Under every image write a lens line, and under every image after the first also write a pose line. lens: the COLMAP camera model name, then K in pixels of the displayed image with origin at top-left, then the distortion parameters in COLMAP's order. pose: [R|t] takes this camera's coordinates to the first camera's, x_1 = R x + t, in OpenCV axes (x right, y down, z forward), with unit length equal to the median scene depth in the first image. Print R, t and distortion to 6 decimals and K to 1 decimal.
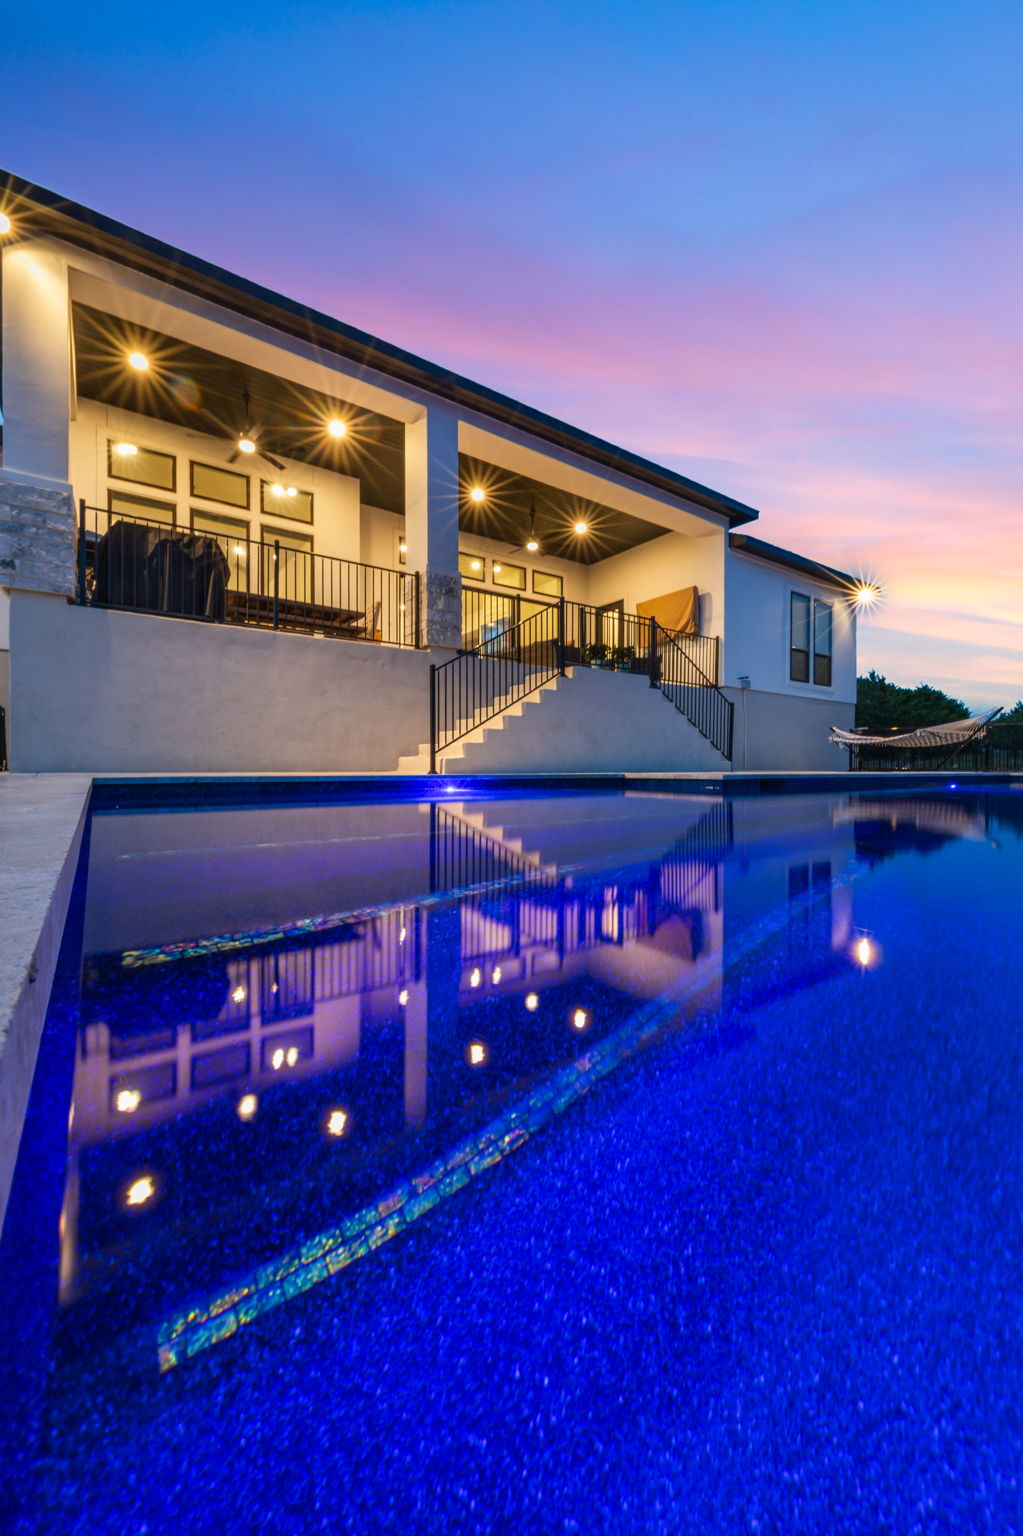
lens RADIAL K [[584.7, 0, 507.0], [0, 584.7, 771.2], [0, 0, 1]] dist [-0.001505, -0.000001]
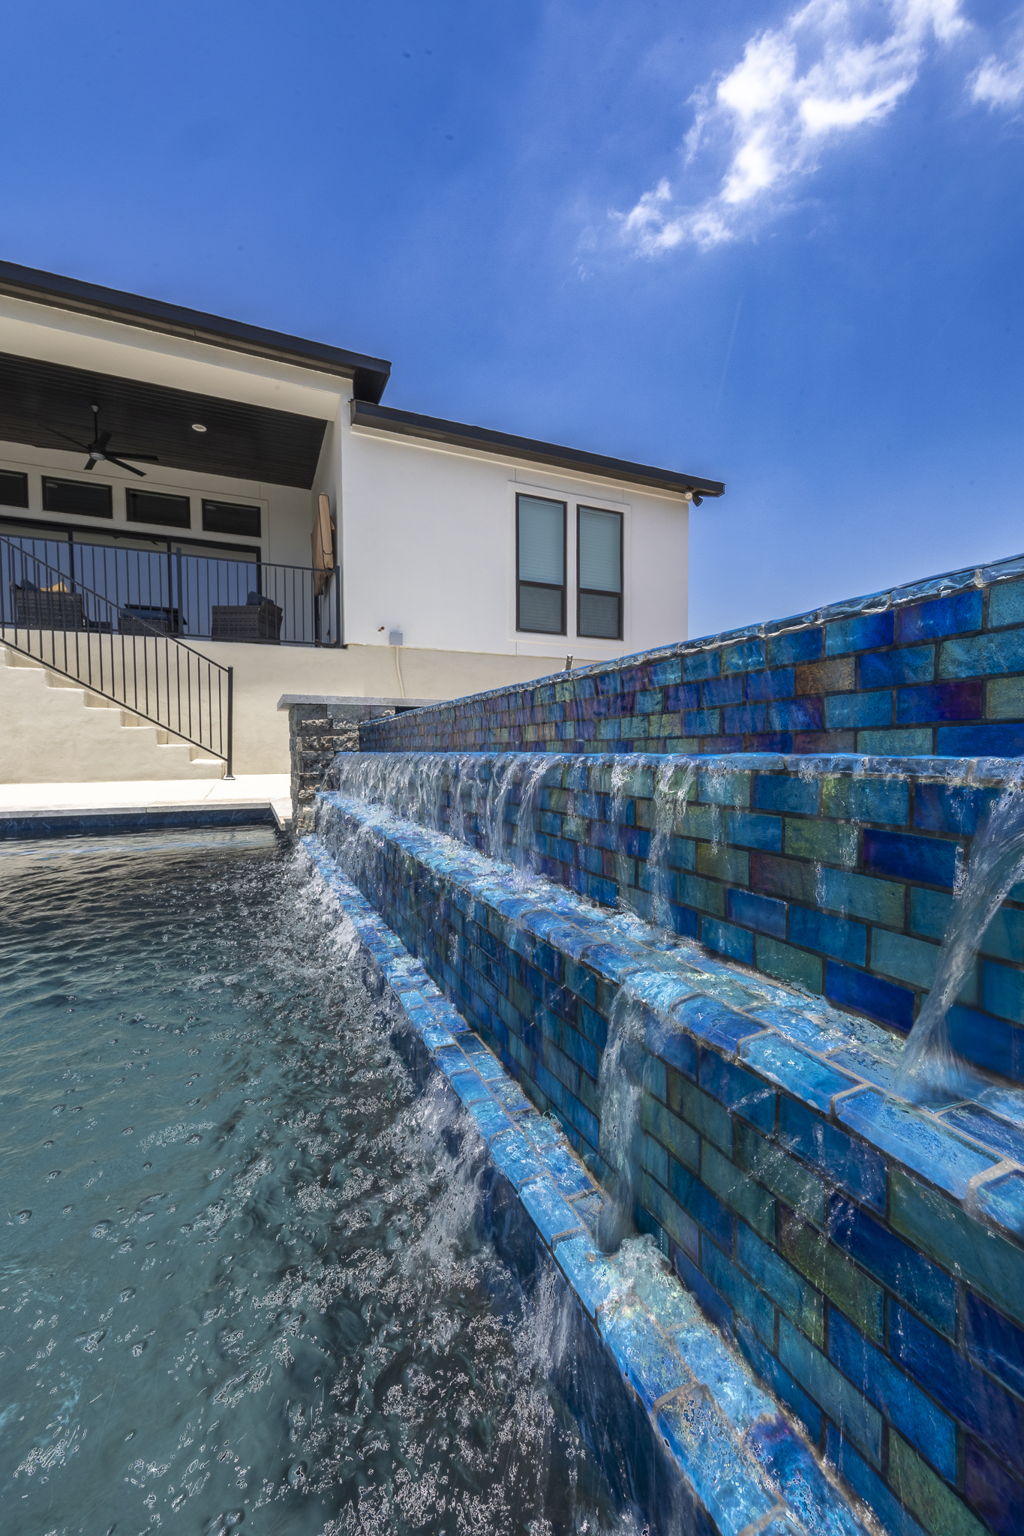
lens RADIAL K [[584.7, 0, 507.5], [0, 584.7, 771.2], [0, 0, 1]] dist [-0.001505, -0.000001]
pose [[0.978491, 0.007817, -0.206142, 0.735839], [-0.000762, 0.999412, 0.034281, -0.025843], [0.206288, -0.033387, 0.977922, 0.418234]]
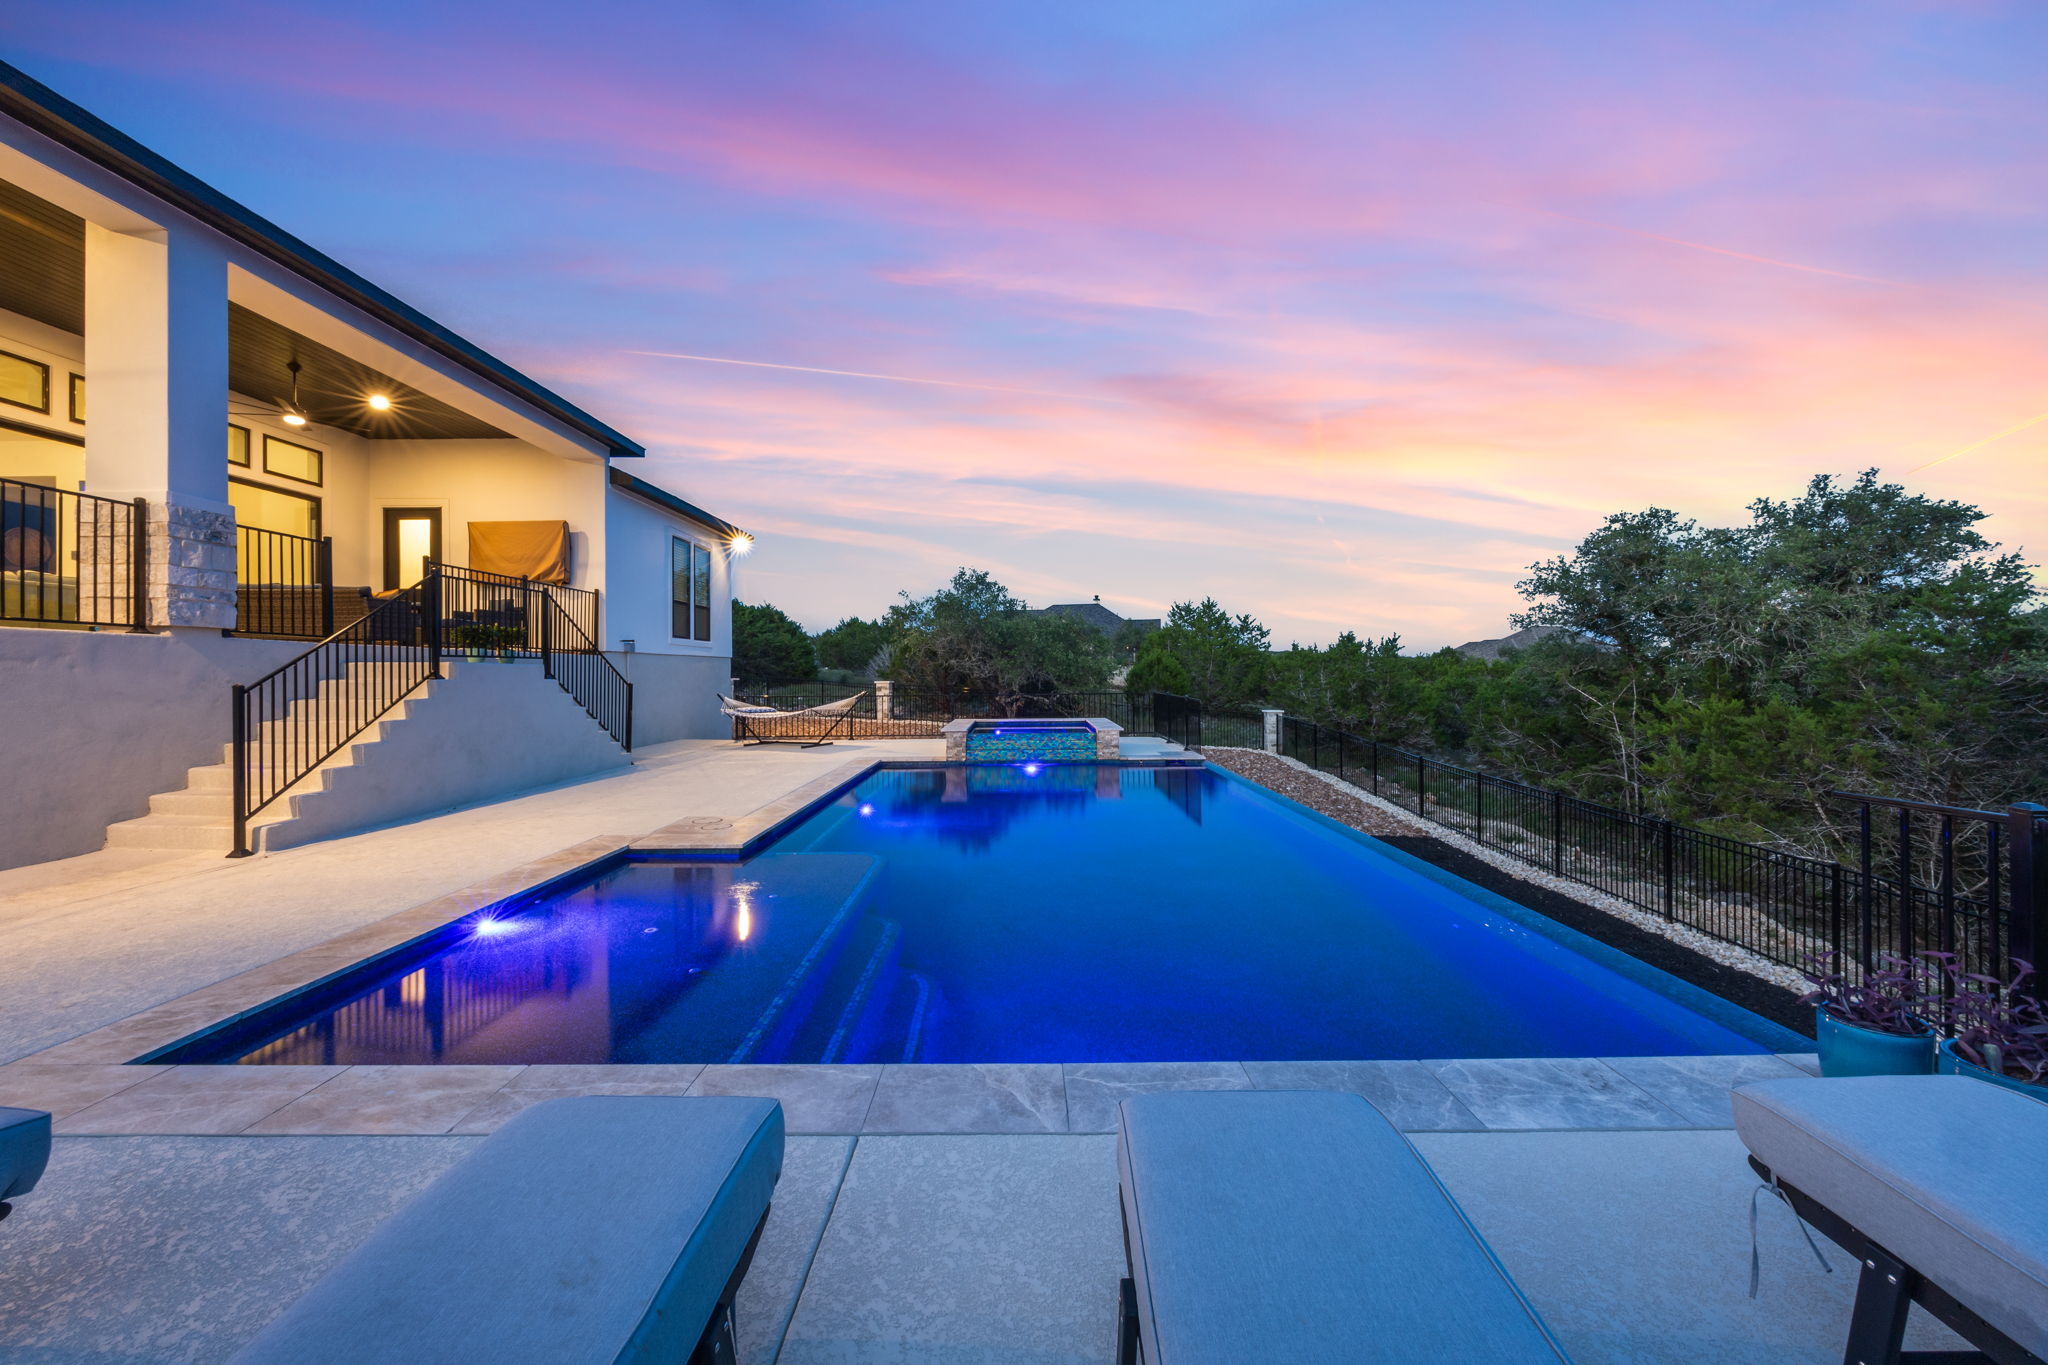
lens RADIAL K [[779.6, 0, 1022.5], [0, 779.6, 674.2], [0, 0, 1]] dist [-0.001505, -0.000001]
pose [[0.574452, -0.003331, 0.818531, -0.206103], [0.006731, 0.999977, -0.000655, -0.115888], [-0.818511, 0.005886, 0.574461, -0.122483]]
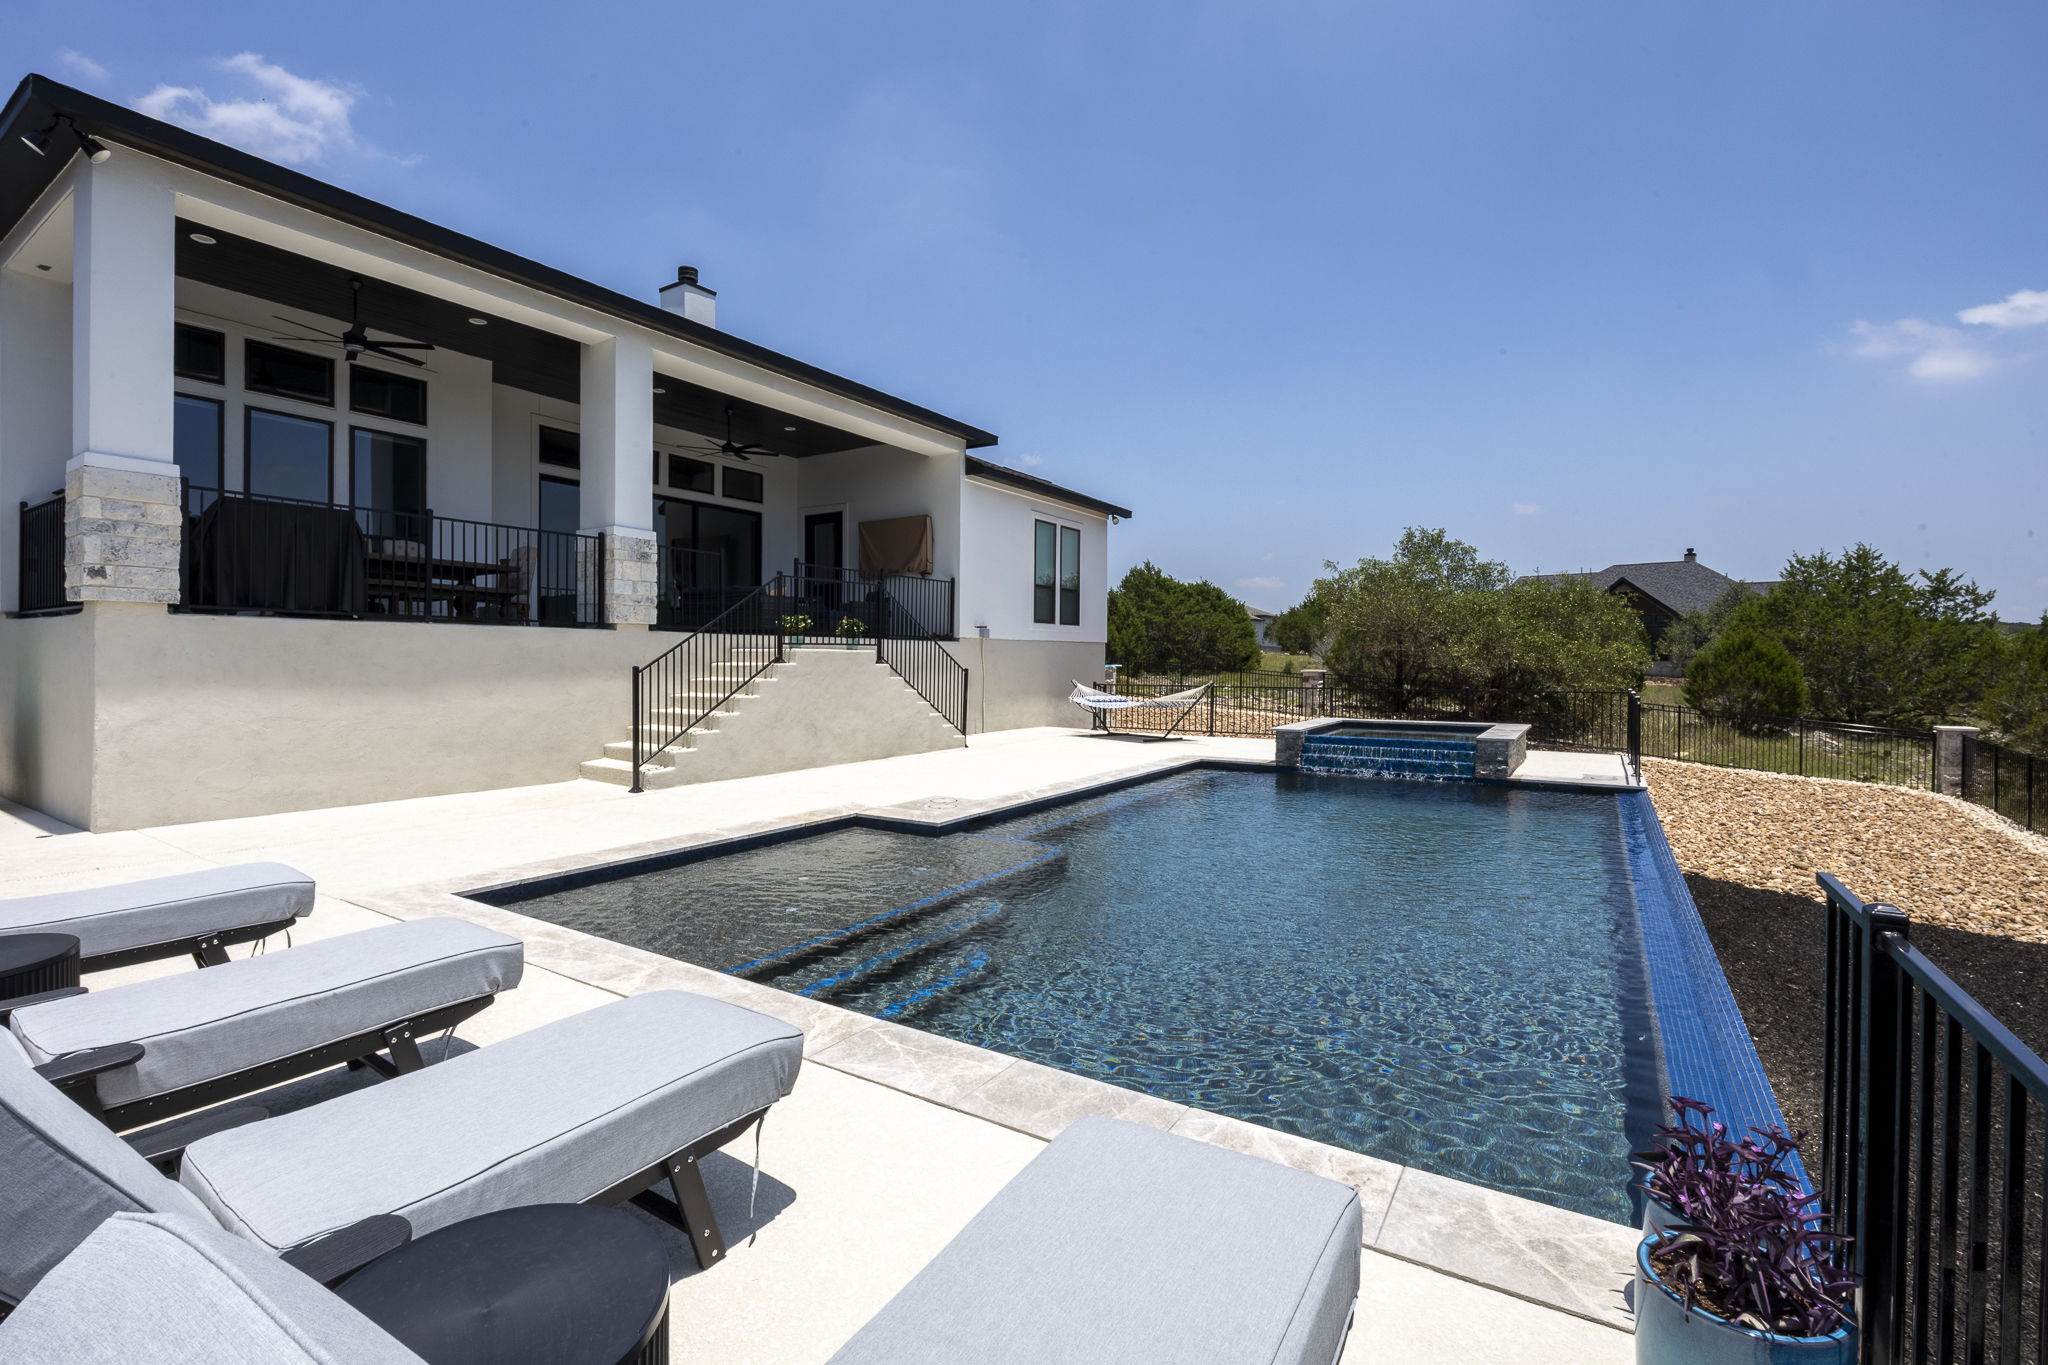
lens RADIAL K [[918.2, 0, 989.2], [0, 918.2, 670.8], [0, 0, 1]] dist [-0.019383, 0.000119]
pose [[0.932624, -0.000611, 0.360848, -0.079873], [-0.002522, 0.999963, 0.008211, -0.115544], [-0.360840, -0.008568, 0.932588, -0.290980]]
